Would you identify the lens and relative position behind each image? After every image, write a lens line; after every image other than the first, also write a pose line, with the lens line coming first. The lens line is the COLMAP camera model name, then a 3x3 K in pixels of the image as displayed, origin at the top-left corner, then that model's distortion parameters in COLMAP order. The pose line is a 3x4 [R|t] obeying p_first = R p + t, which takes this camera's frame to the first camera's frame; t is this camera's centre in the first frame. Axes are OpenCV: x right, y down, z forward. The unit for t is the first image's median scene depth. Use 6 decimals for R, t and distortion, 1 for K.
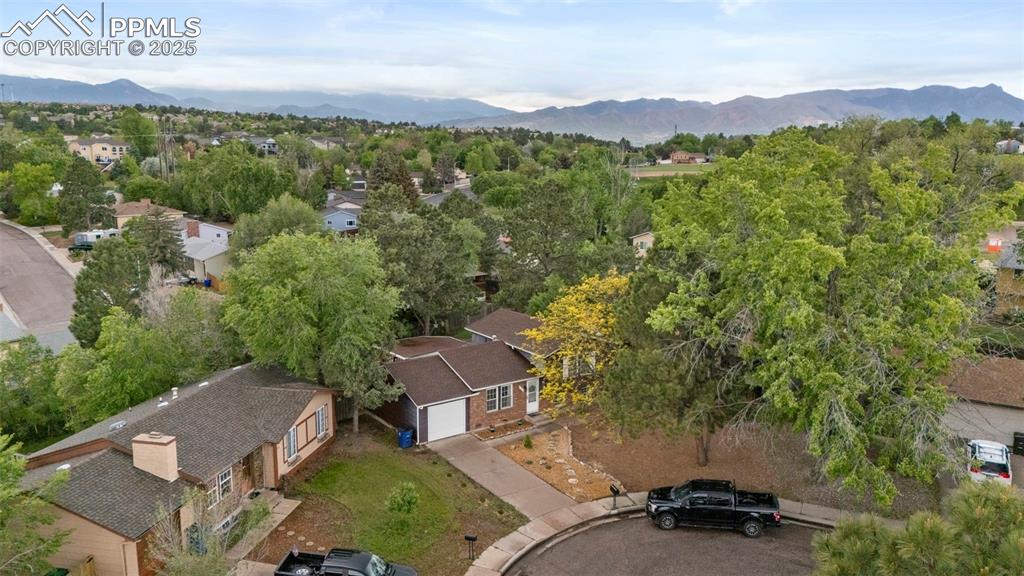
lens RADIAL K [[746.5, 0, 512.0], [0, 746.5, 288.0], [0, 0, 1]] dist [0.134957, -0.154647]
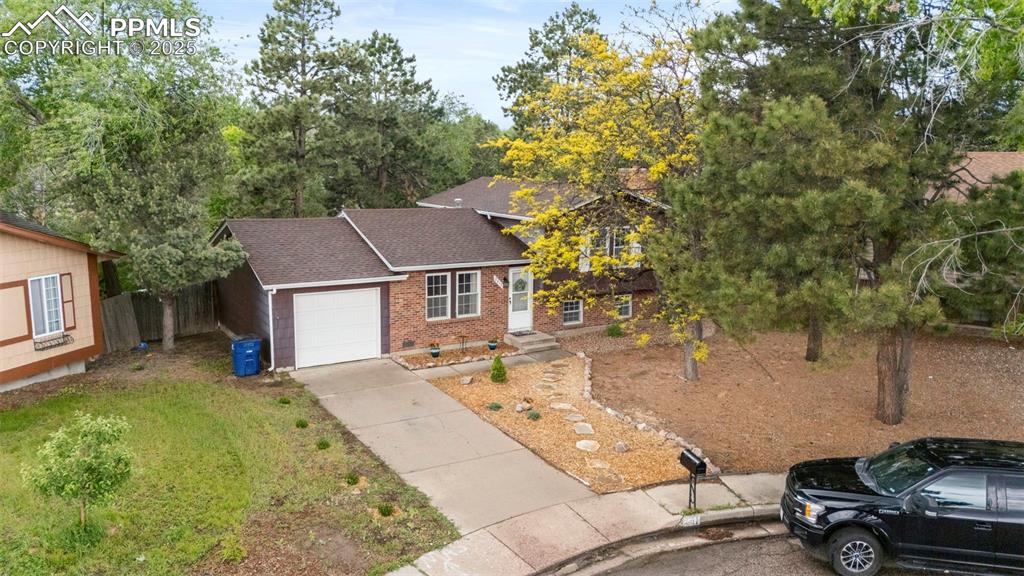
lens RADIAL K [[746.5, 0, 512.0], [0, 746.5, 288.0], [0, 0, 1]] dist [0.134957, -0.154647]
pose [[0.998492, 0.019455, -0.051342, 0.054440], [-0.020155, 0.999710, -0.013162, 0.161431], [0.051071, 0.014176, 0.998594, 0.531822]]
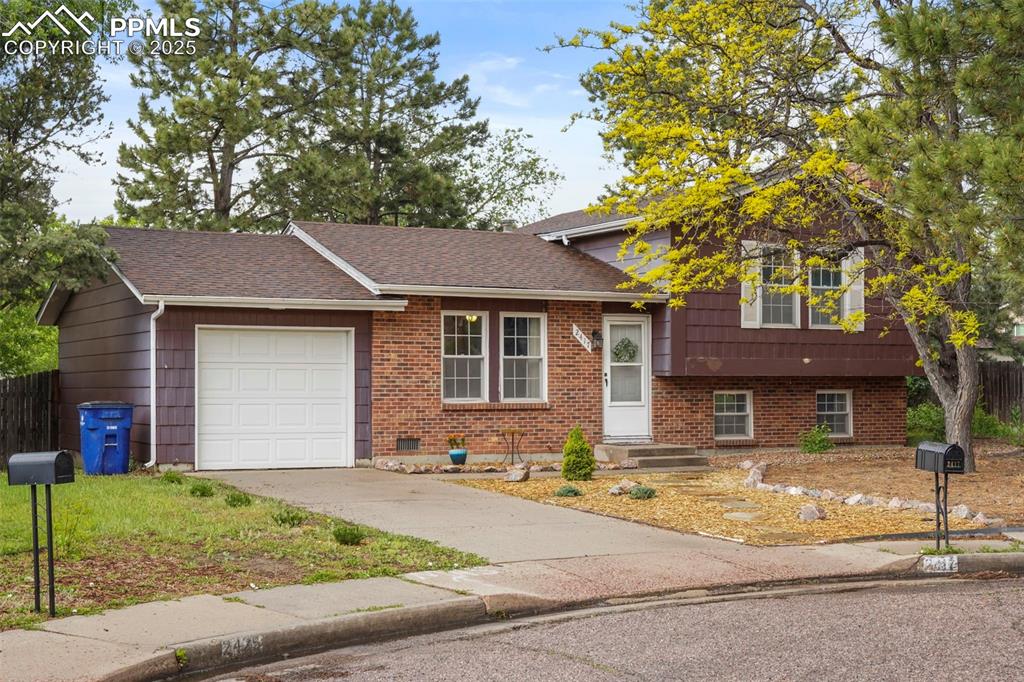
lens RADIAL K [[1515.8, 0, 512.0], [0, 1515.8, 341.0], [0, 0, 1]] dist [-0.018747, -0.031862]
pose [[0.990032, -0.012331, -0.140299, 0.071380], [-0.017872, 0.977107, -0.211996, 0.279072], [0.139701, 0.212391, 0.967147, 0.519300]]
